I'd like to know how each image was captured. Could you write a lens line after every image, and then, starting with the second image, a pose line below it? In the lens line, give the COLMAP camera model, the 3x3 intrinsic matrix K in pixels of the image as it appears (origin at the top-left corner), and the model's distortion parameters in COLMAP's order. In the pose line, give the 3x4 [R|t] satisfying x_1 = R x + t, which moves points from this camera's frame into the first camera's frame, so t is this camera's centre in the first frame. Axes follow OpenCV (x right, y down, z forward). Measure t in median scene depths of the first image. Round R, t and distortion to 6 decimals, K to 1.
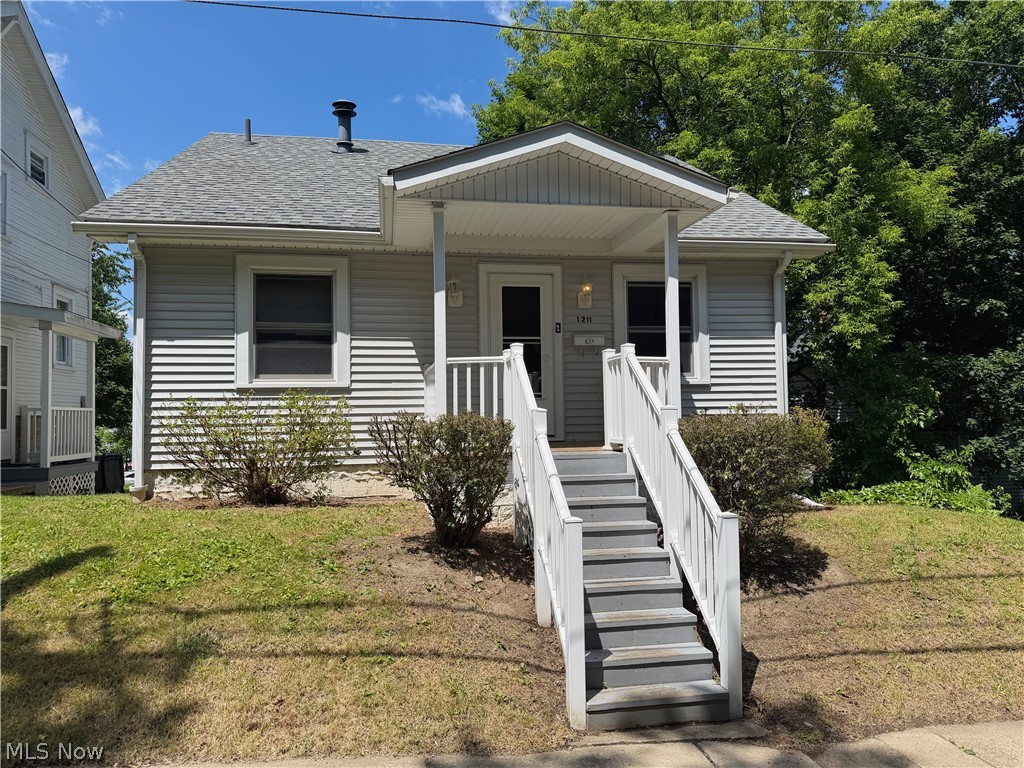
lens RADIAL K [[717.8, 0, 514.8], [0, 717.8, 374.8], [0, 0, 1]] dist [0.028065, -0.031649]
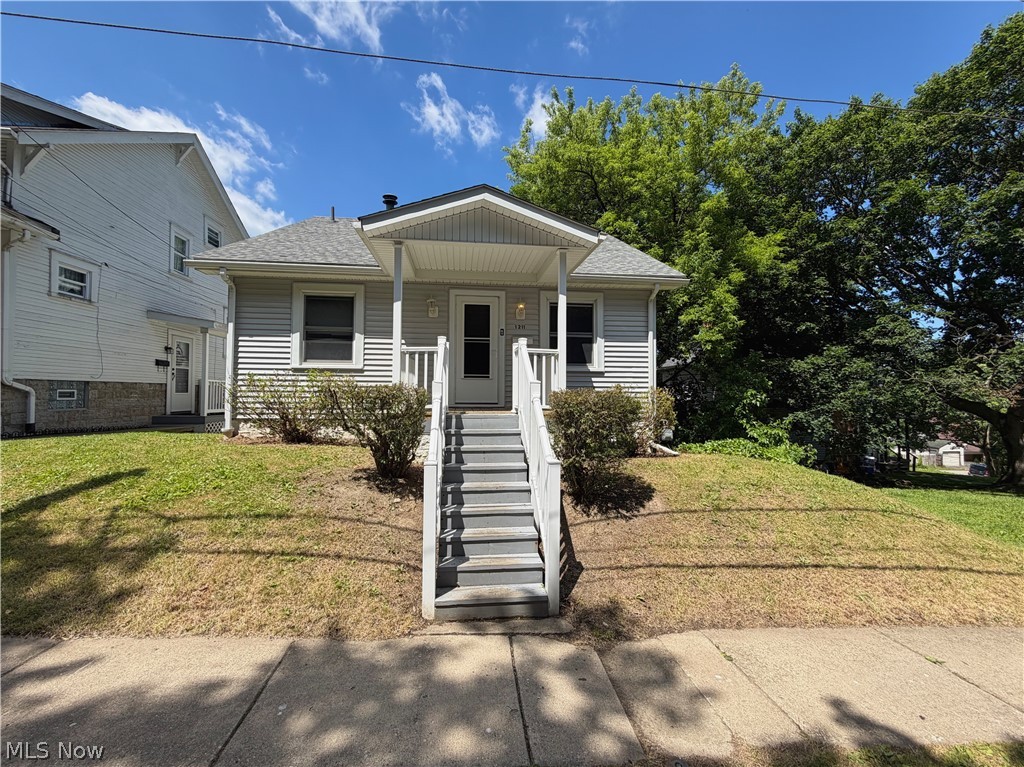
lens RADIAL K [[415.1, 0, 507.0], [0, 415.1, 376.8], [0, 0, 1]] dist [-0.001121, -0.000076]
pose [[0.997775, 0.017448, -0.064348, 0.170642], [-0.016532, 0.999755, 0.014749, 0.020148], [0.064589, -0.013652, 0.997819, 0.158892]]
